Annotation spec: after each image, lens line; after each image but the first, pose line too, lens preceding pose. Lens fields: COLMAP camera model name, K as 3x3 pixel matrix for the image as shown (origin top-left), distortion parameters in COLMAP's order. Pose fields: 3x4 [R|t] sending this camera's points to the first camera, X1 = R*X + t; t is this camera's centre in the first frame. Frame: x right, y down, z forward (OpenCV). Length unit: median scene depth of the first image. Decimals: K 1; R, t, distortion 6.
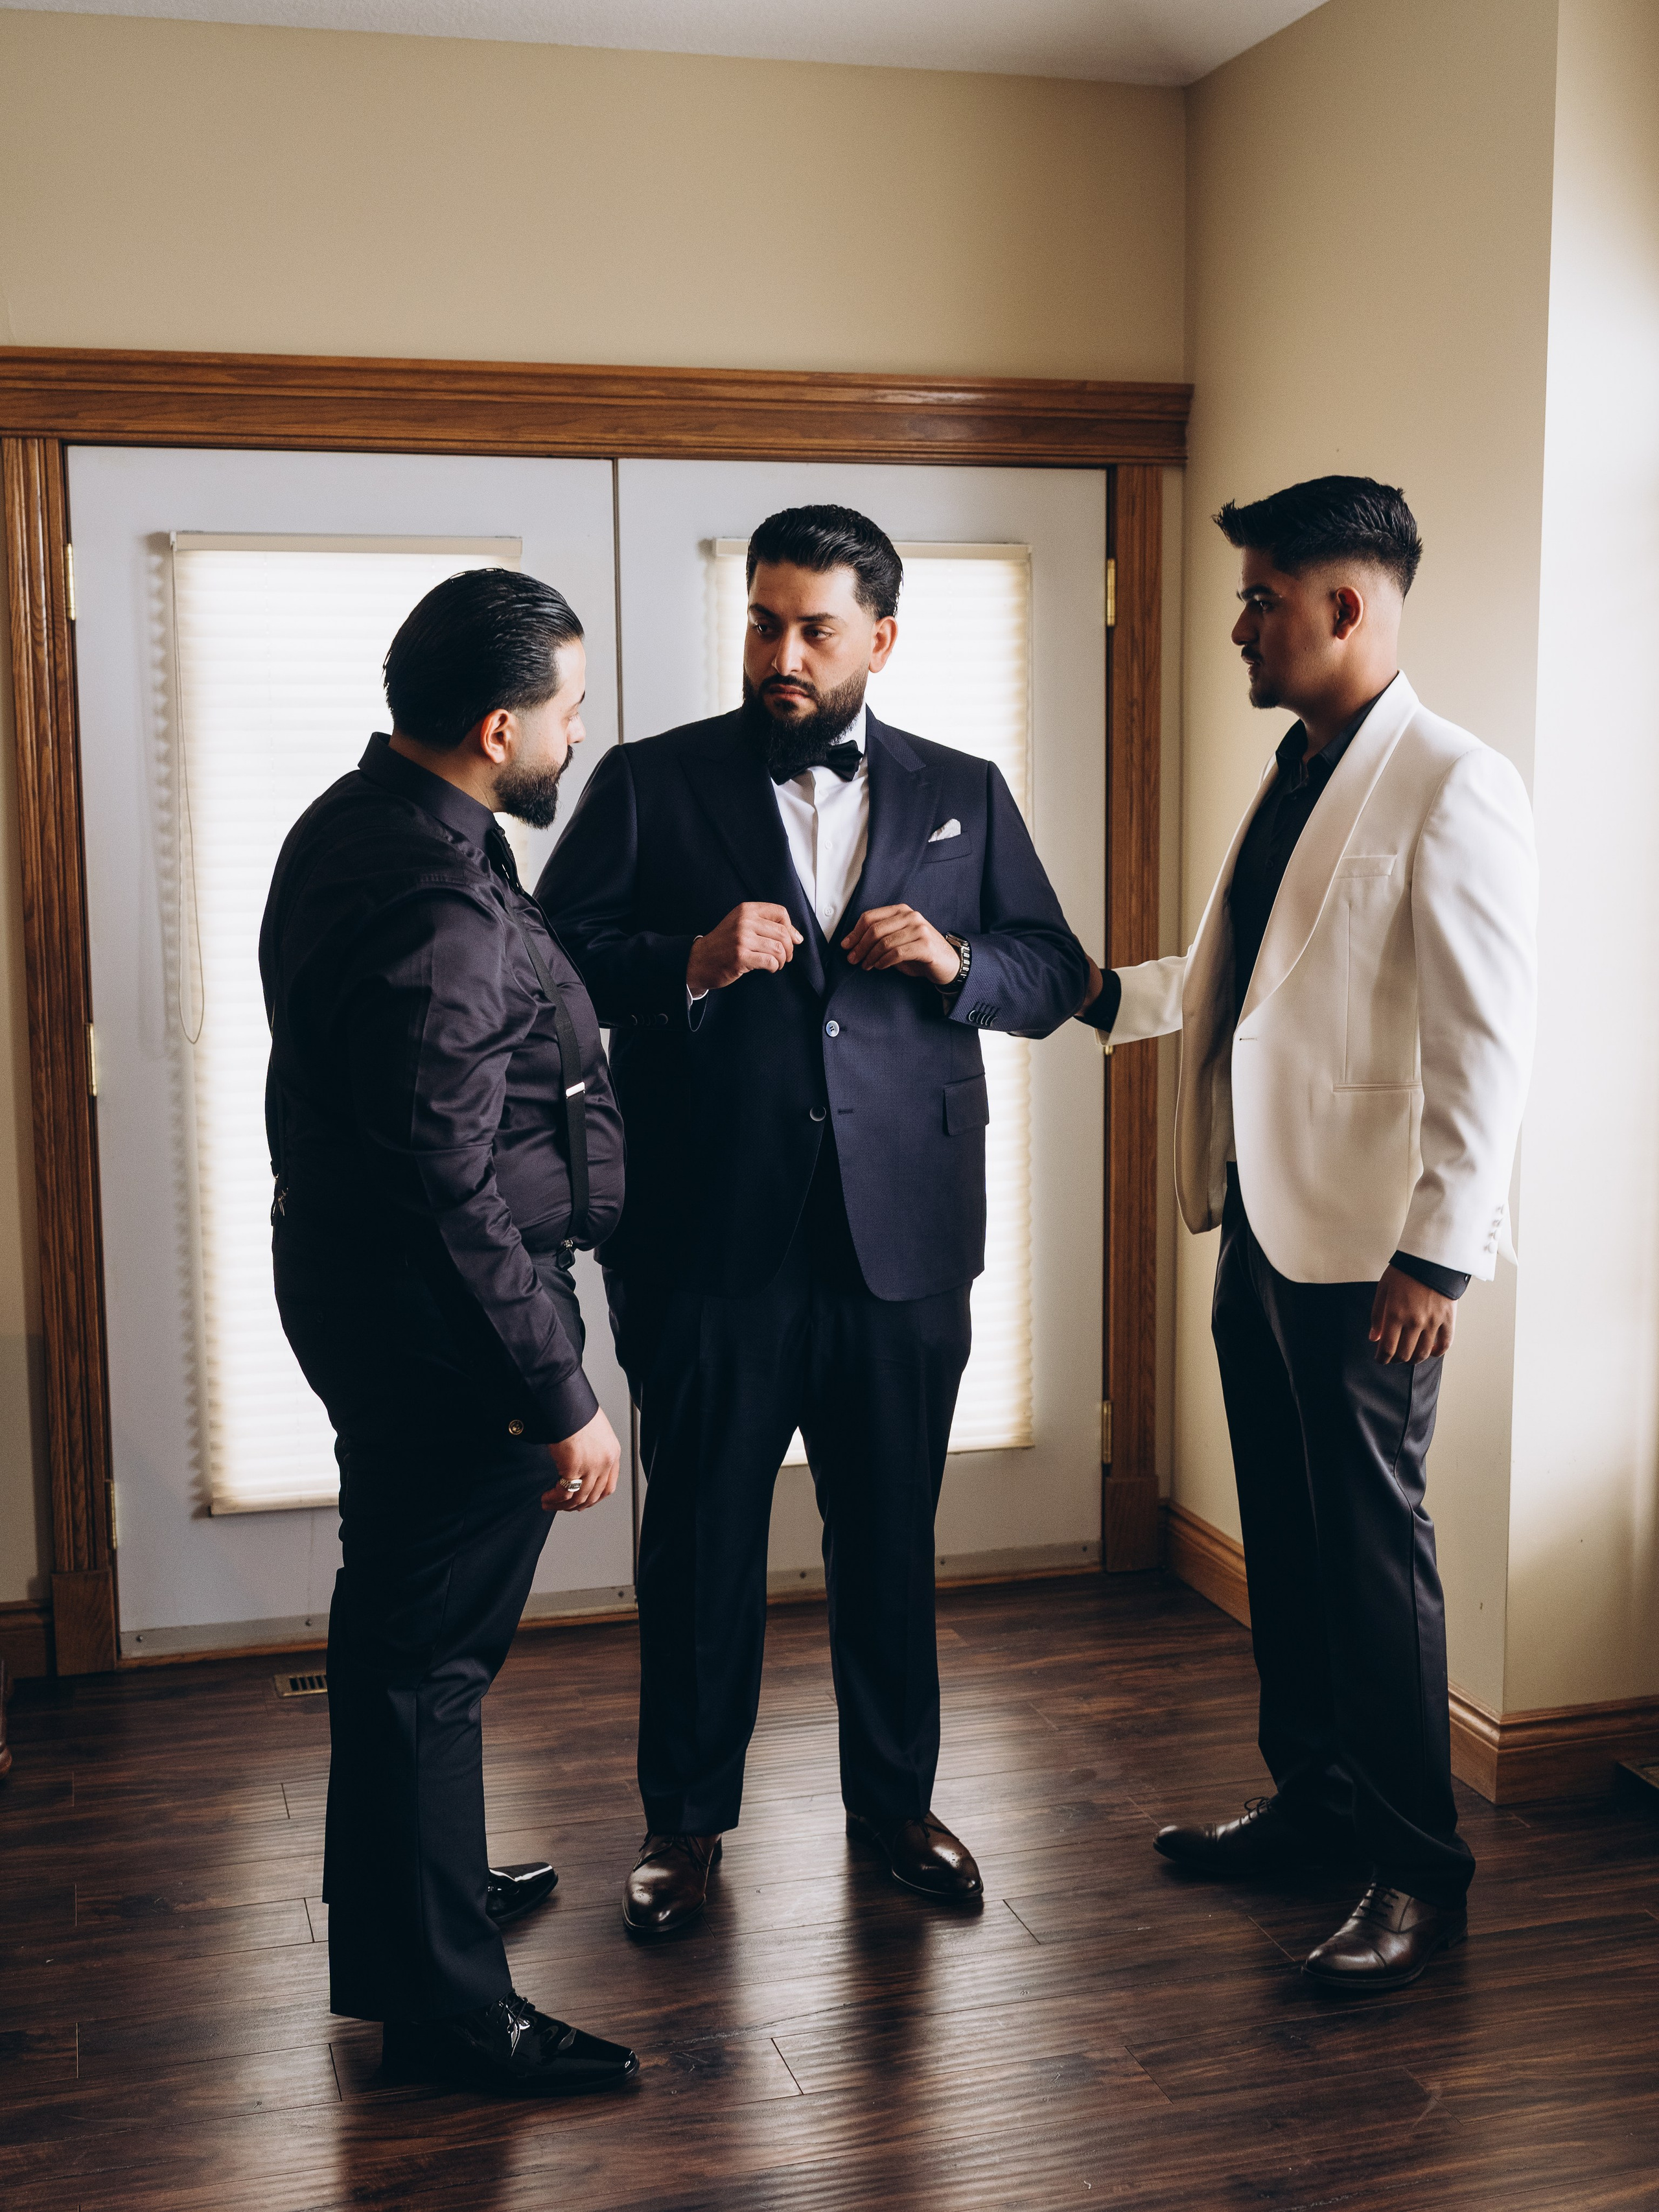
lens RADIAL K [[2562.3, 0, 814.0], [0, 2562.3, 1134.8], [0, 0, 1]] dist [-0.005286, -0.014399]
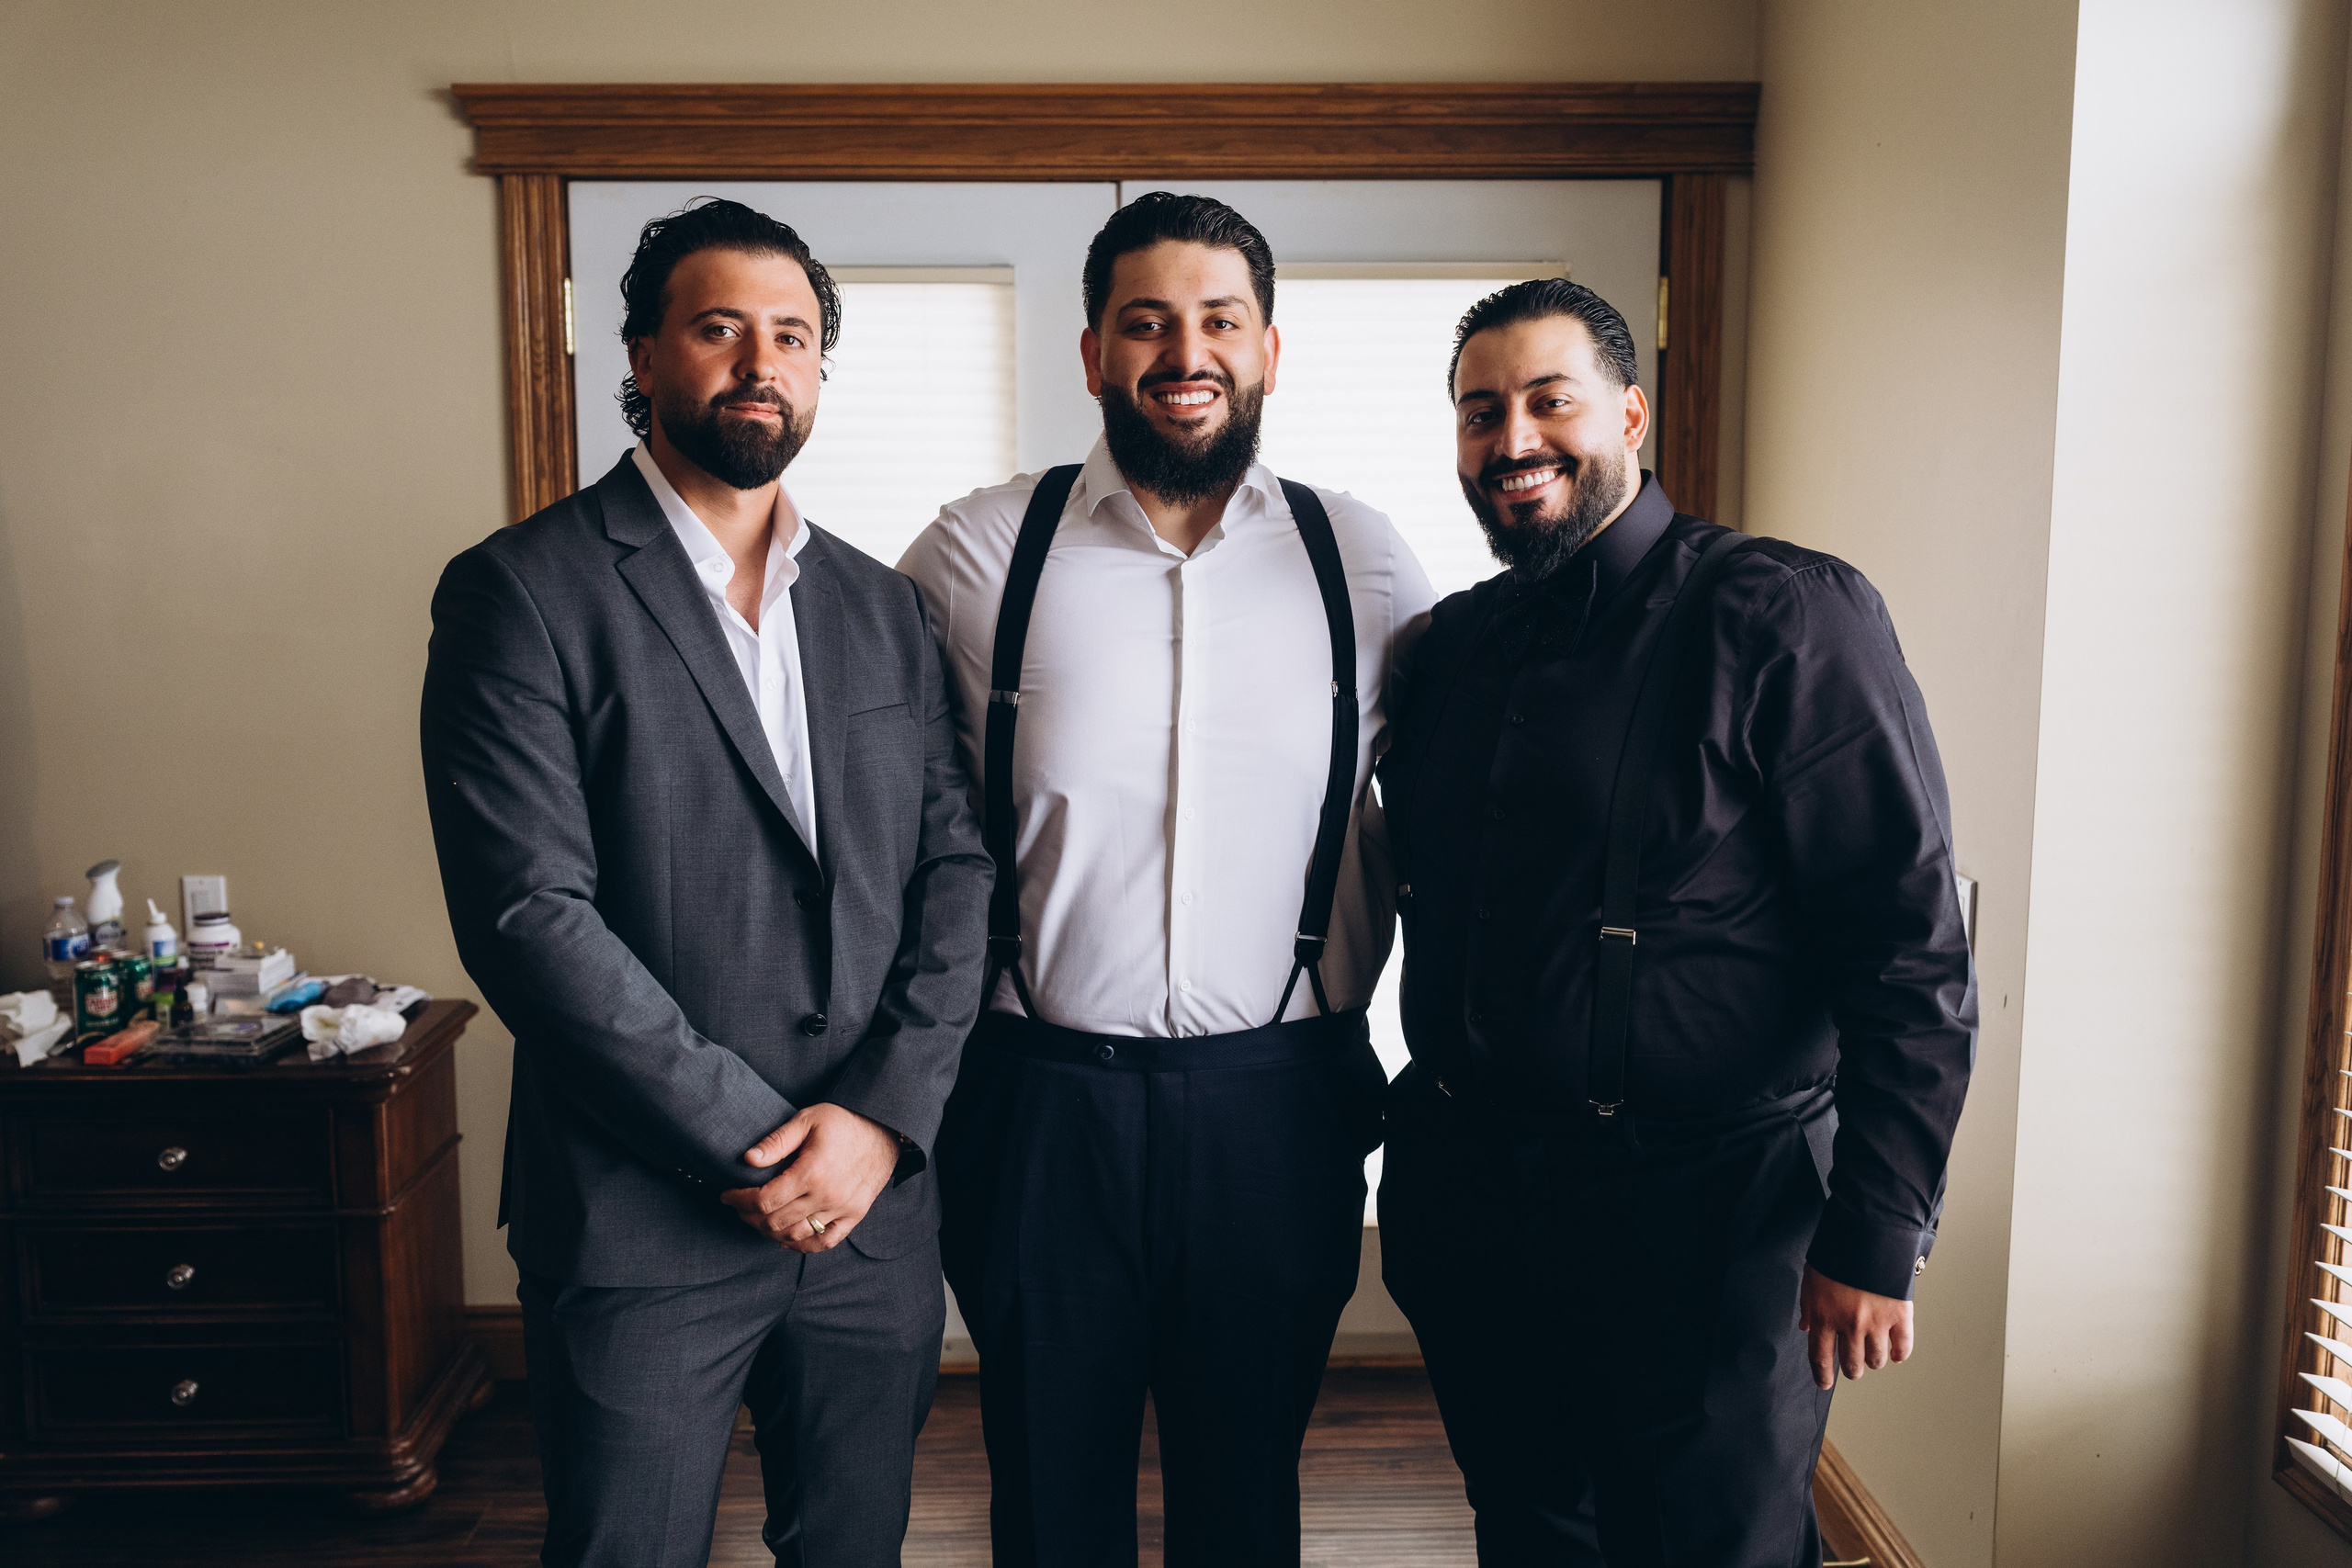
lens RADIAL K [[2156.7, 0, 1166.9], [0, 2156.7, 776.9], [0, 0, 1]] dist [0.007806, -0.014472]
pose [[0.969216, 0.038193, -0.243231, 0.147875], [-0.038554, 0.999251, 0.003278, -0.043728], [0.243174, 0.006200, 0.969963, 0.220053]]
